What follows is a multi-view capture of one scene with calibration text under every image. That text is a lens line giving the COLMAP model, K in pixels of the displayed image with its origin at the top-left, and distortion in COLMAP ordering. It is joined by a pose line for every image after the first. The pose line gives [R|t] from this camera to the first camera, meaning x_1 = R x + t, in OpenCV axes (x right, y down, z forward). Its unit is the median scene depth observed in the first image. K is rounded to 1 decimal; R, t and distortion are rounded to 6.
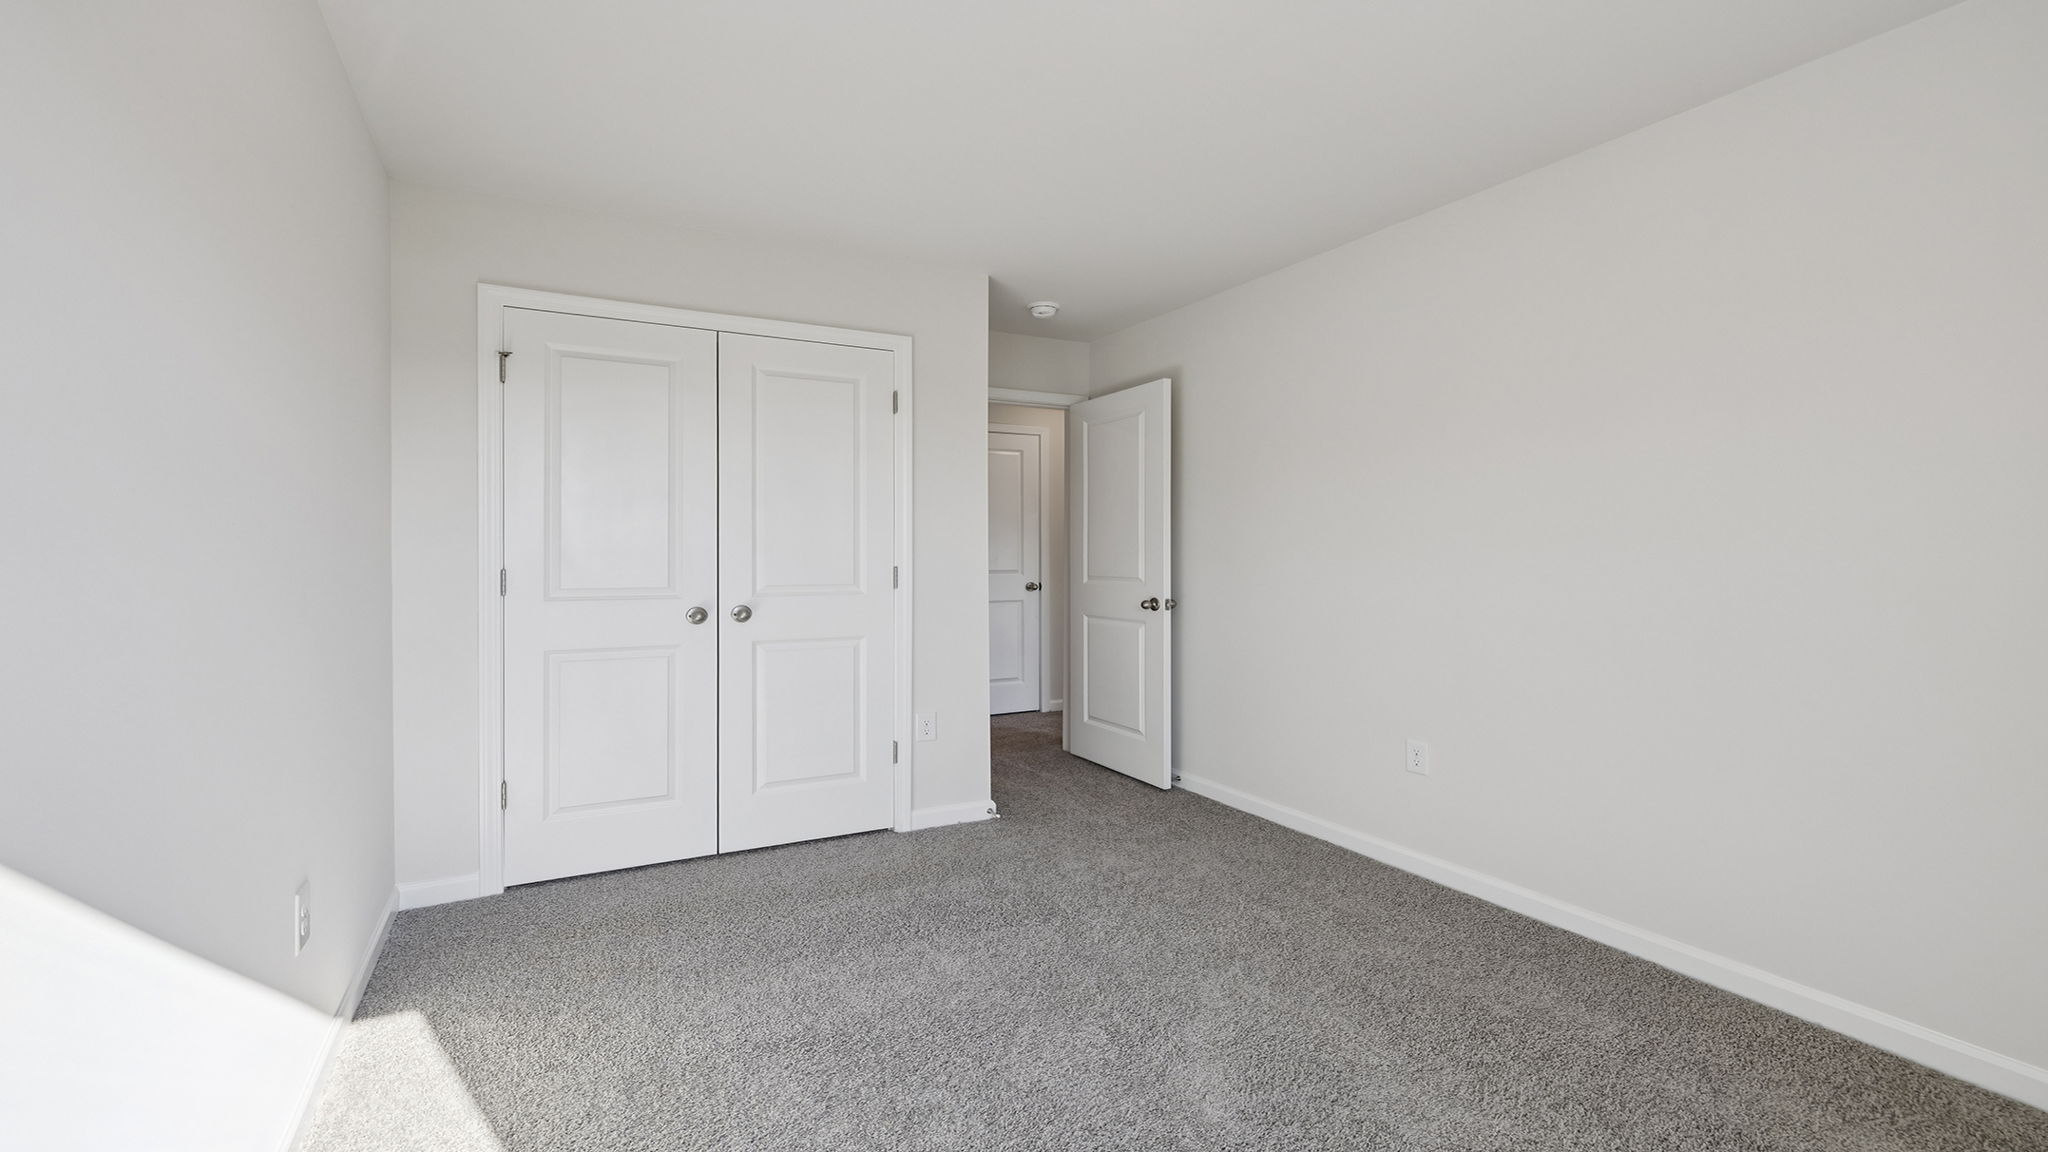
lens RADIAL K [[882.2, 0, 1024.6], [0, 882.2, 558.9], [0, 0, 1]] dist [-0.001028, -0.000059]
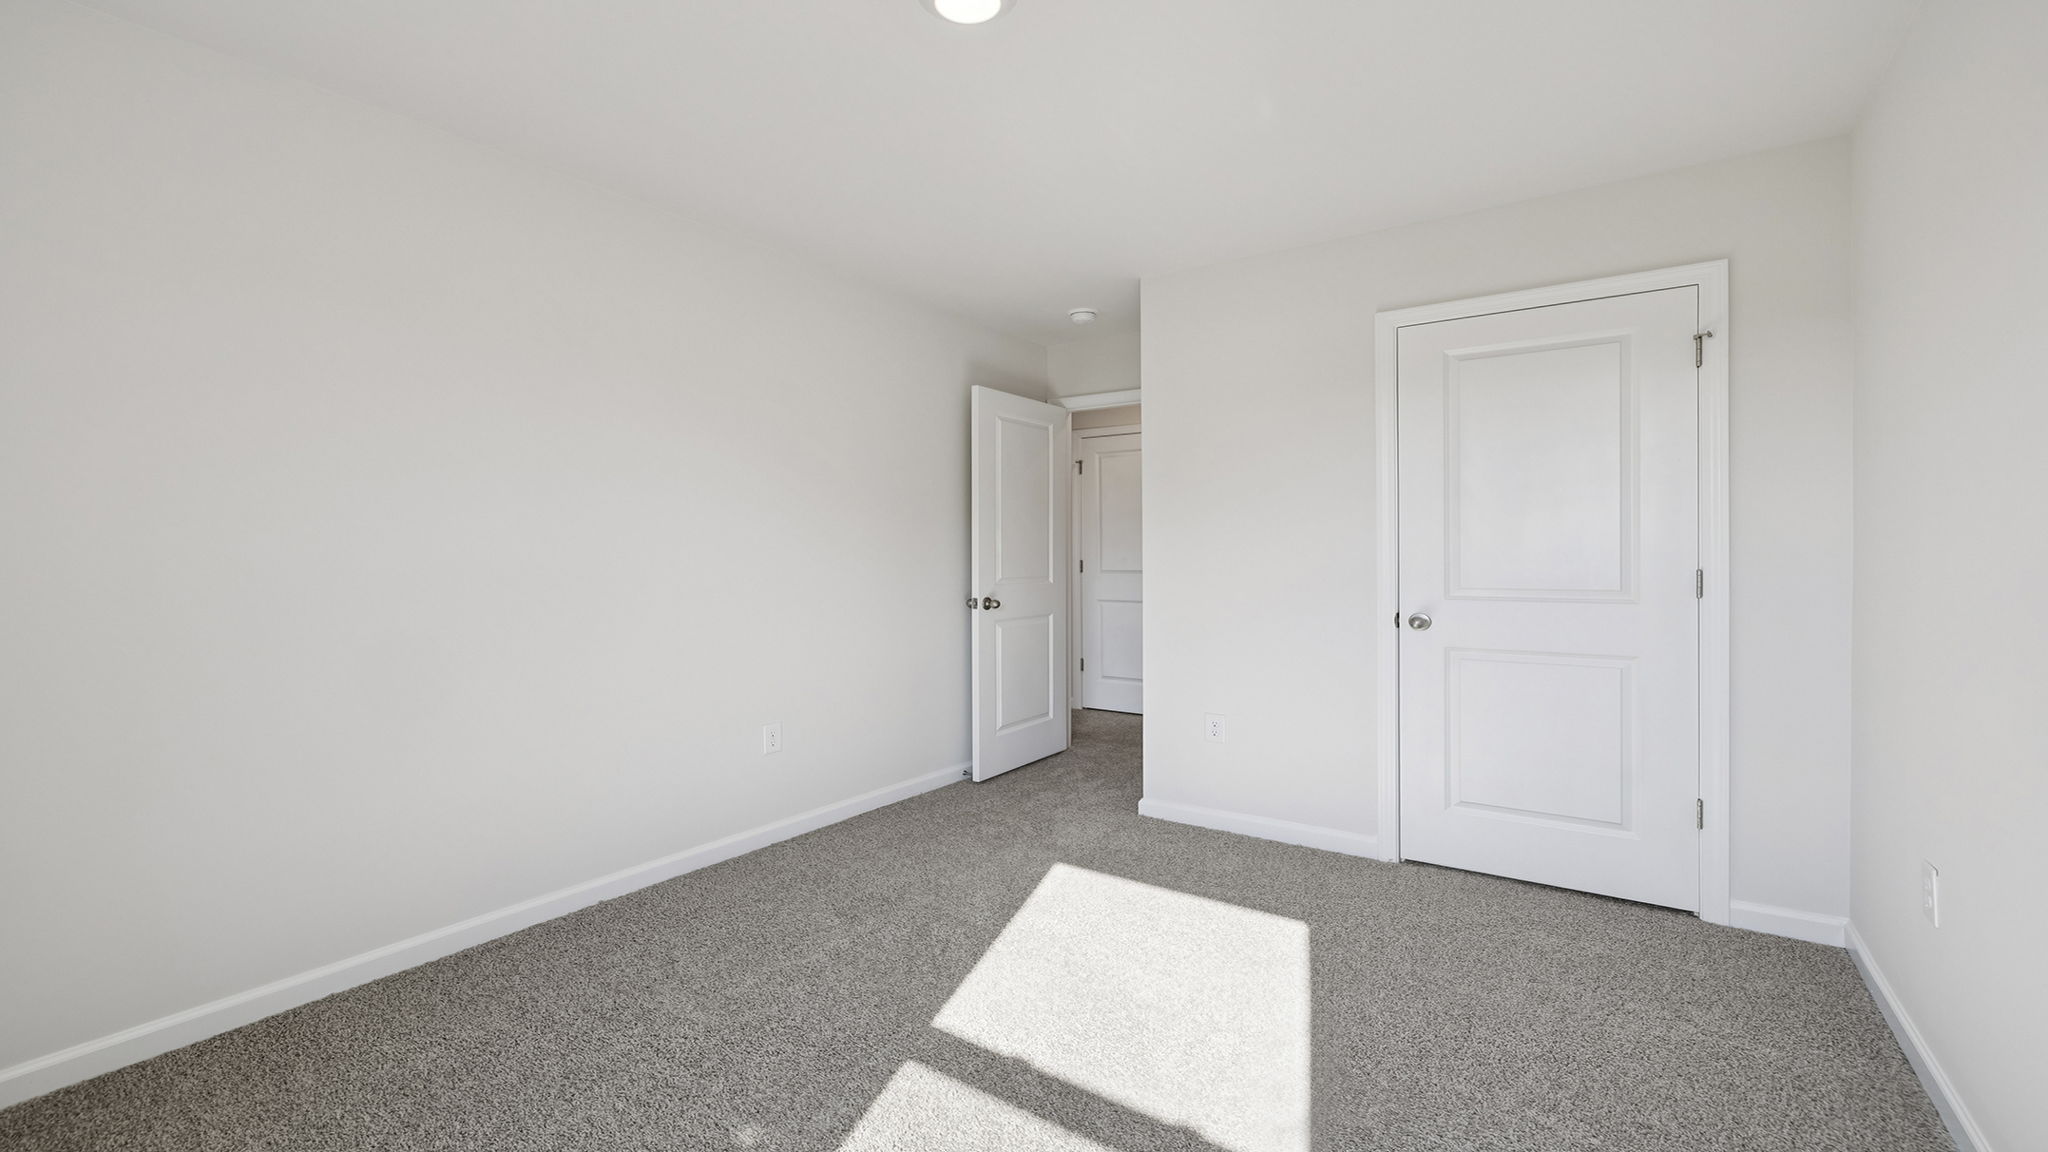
lens RADIAL K [[882.2, 0, 1024.6], [0, 882.2, 558.9], [0, 0, 1]] dist [-0.001028, -0.000059]
pose [[0.462037, -0.000259, -0.886861, 0.254272], [0.001323, 0.999999, 0.000397, -0.001076], [0.886860, -0.001357, 0.462037, 0.133585]]
